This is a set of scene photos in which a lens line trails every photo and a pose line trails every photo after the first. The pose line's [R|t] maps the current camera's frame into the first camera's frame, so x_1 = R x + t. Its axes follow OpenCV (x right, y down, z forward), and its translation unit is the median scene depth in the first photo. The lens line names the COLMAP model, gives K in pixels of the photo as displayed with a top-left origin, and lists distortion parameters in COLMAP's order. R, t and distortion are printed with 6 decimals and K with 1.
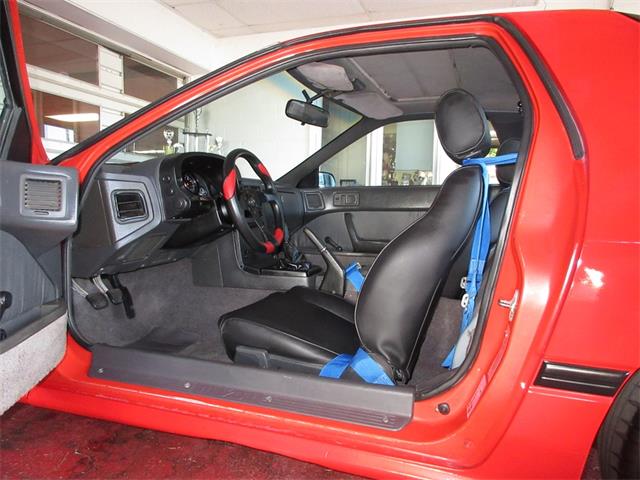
lens RADIAL K [[475.2, 0, 320.8], [0, 475.2, 238.1], [0, 0, 1]] dist [0.001096, 0.005048]
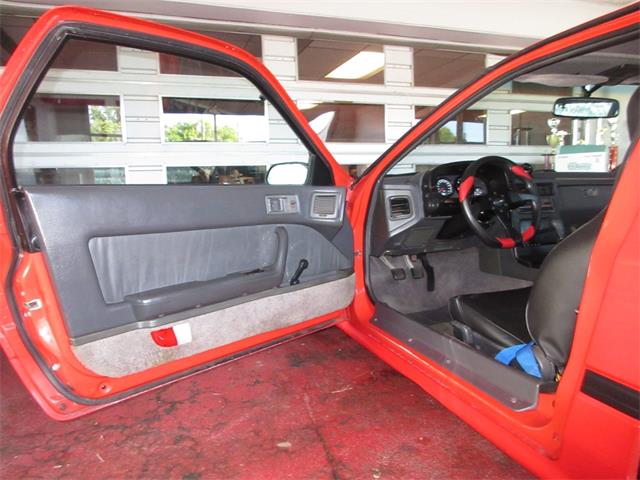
lens RADIAL K [[475.2, 0, 320.8], [0, 475.2, 238.1], [0, 0, 1]] dist [0.001096, 0.005048]
pose [[0.627250, 0.050412, -0.777185, 0.547720], [-0.021764, 0.998648, 0.047212, -0.038944], [0.778514, -0.012699, 0.627499, -0.053454]]
